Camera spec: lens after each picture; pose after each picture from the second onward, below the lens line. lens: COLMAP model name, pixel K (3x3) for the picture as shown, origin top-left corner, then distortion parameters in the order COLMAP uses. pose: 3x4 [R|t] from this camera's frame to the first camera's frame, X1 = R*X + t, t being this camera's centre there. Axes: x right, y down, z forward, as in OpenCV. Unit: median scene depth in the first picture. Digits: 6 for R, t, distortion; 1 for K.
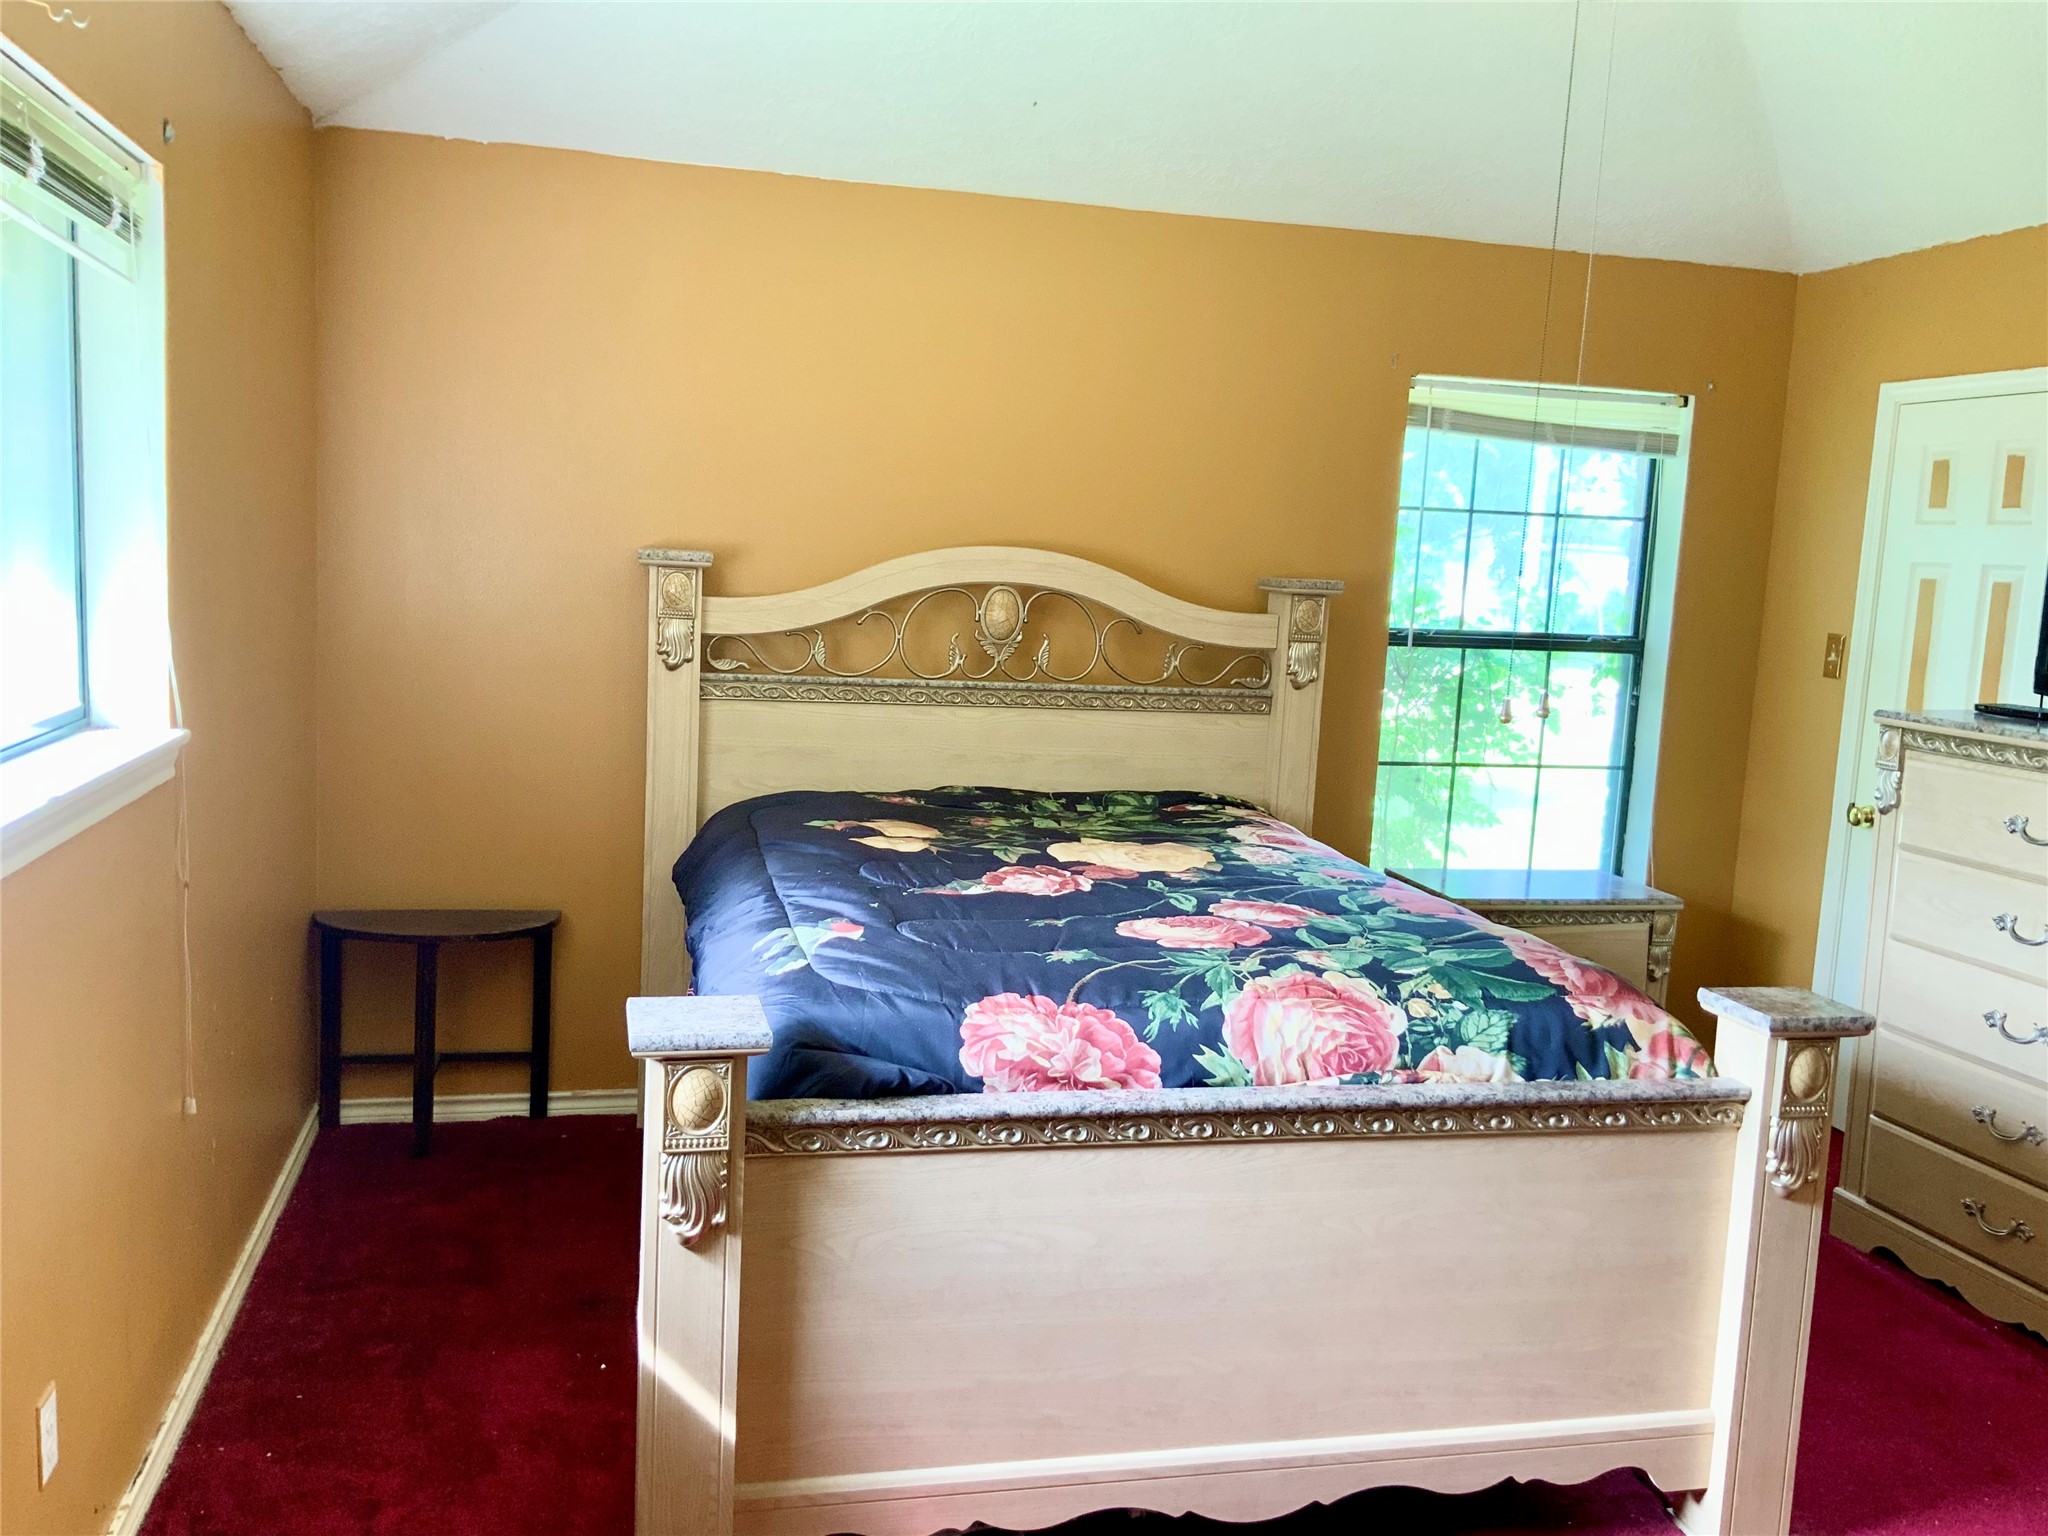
lens RADIAL K [[1702.9, 0, 1024.0], [0, 1702.9, 768.0], [0, 0, 1]] dist [0.125865, -0.258896]
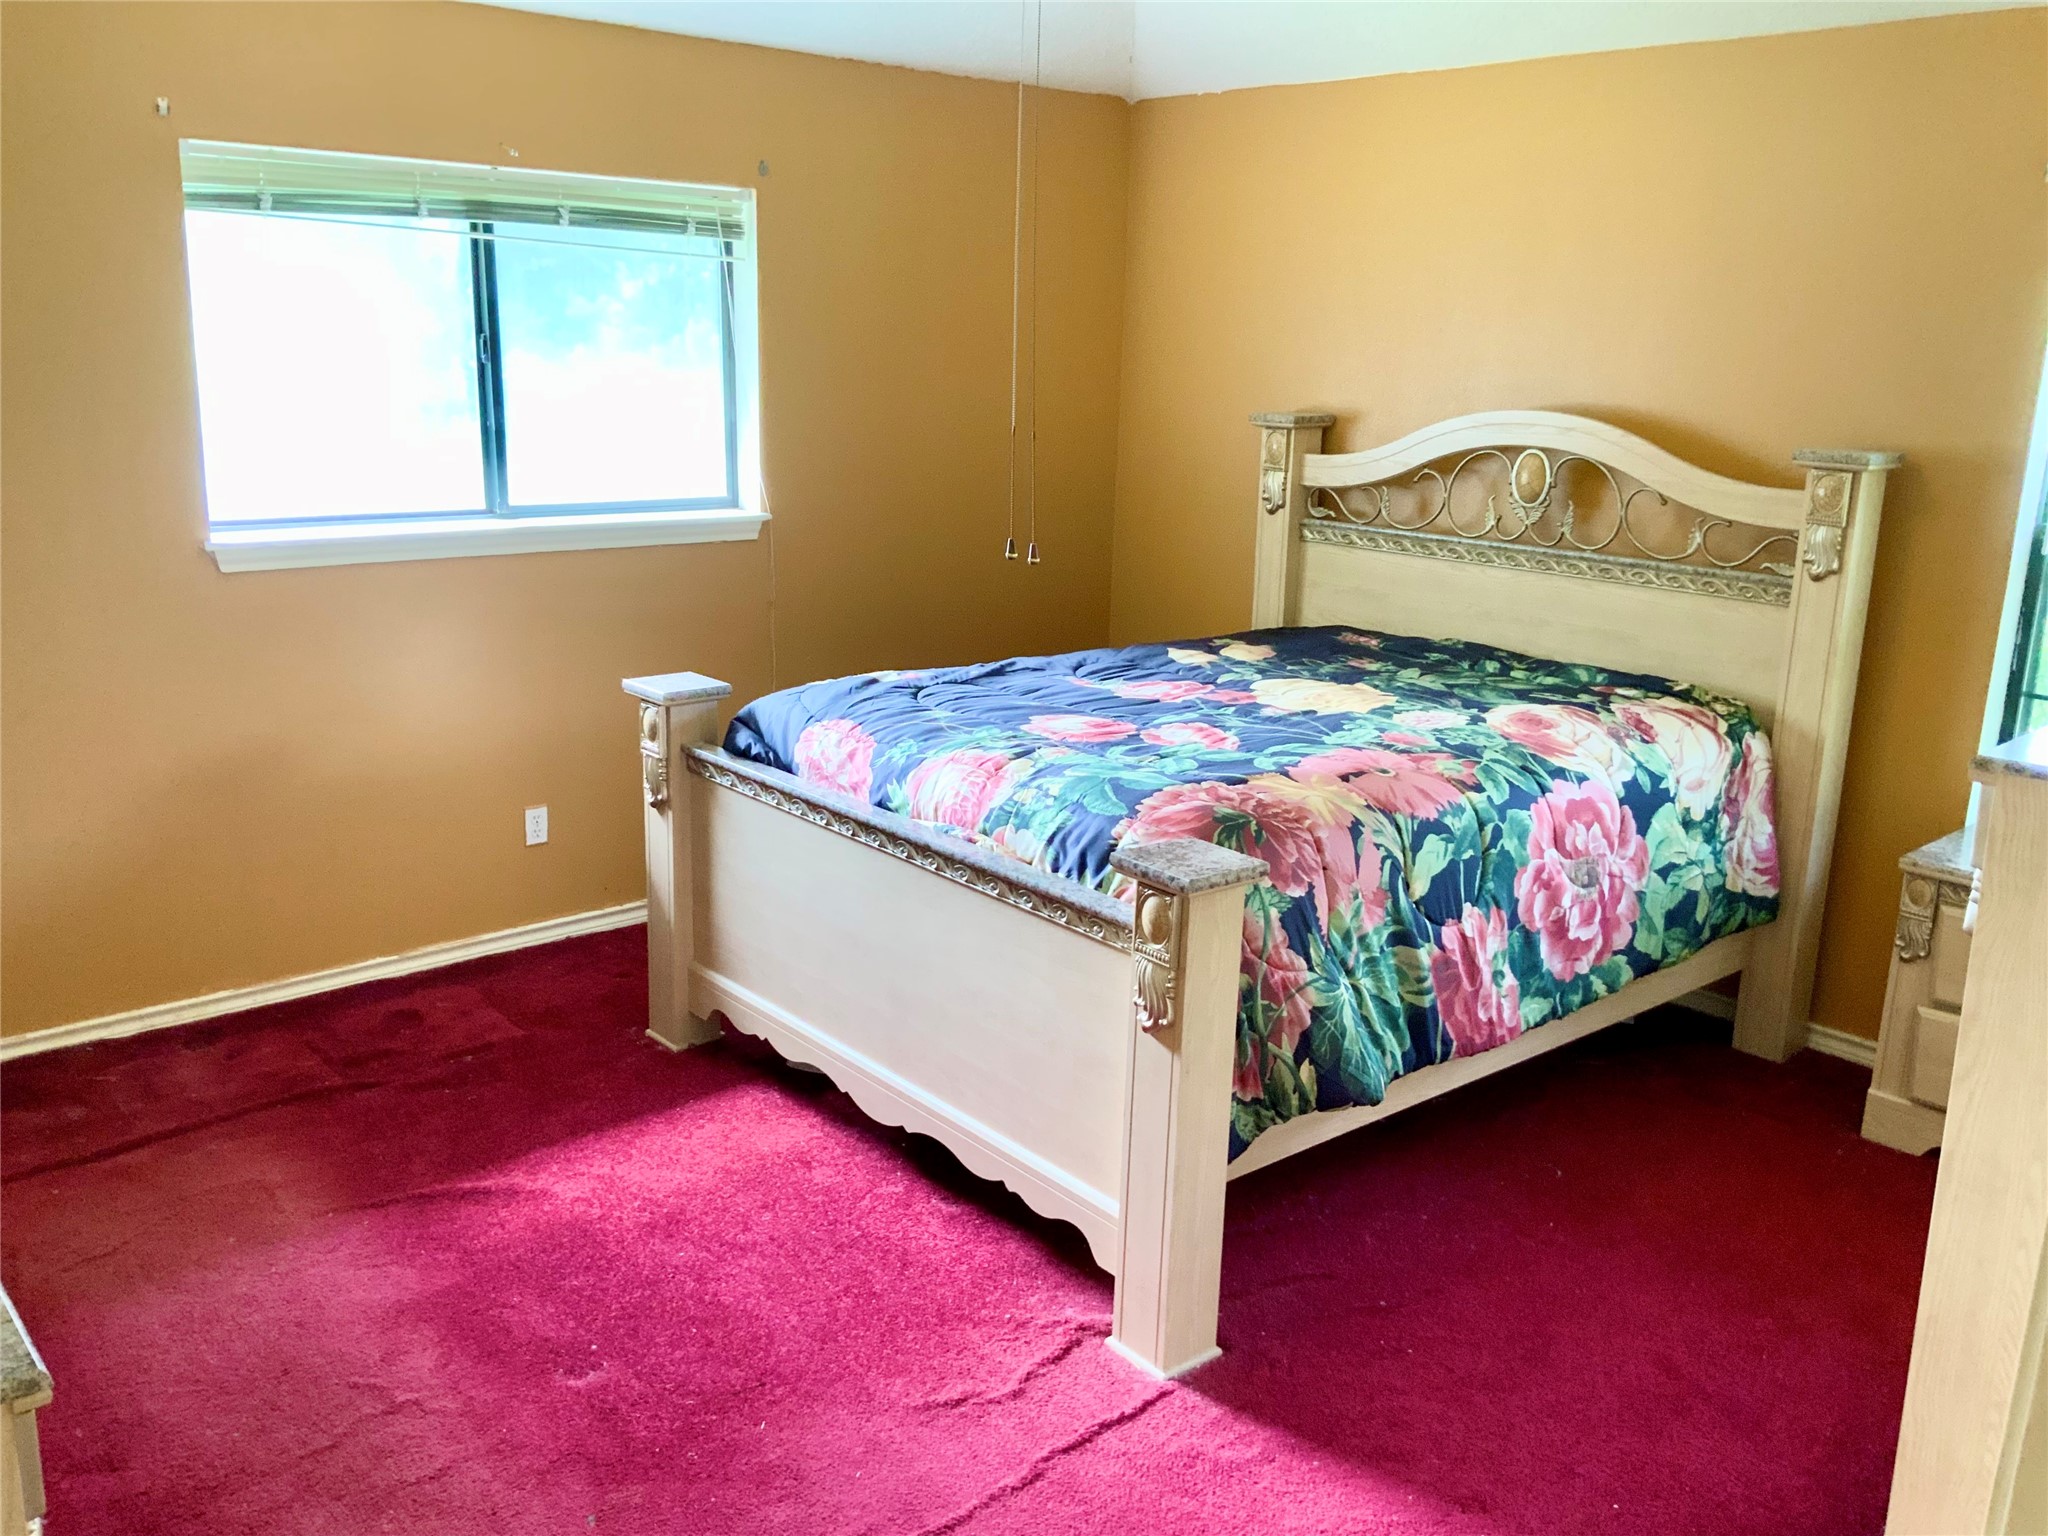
lens RADIAL K [[1702.9, 0, 1024.0], [0, 1702.9, 768.0], [0, 0, 1]] dist [0.125865, -0.258896]
pose [[0.454504, 0.183939, -0.871546, 0.798457], [-0.118585, 0.982232, 0.145459, -0.034732], [0.882816, 0.037240, 0.468241, 0.267605]]
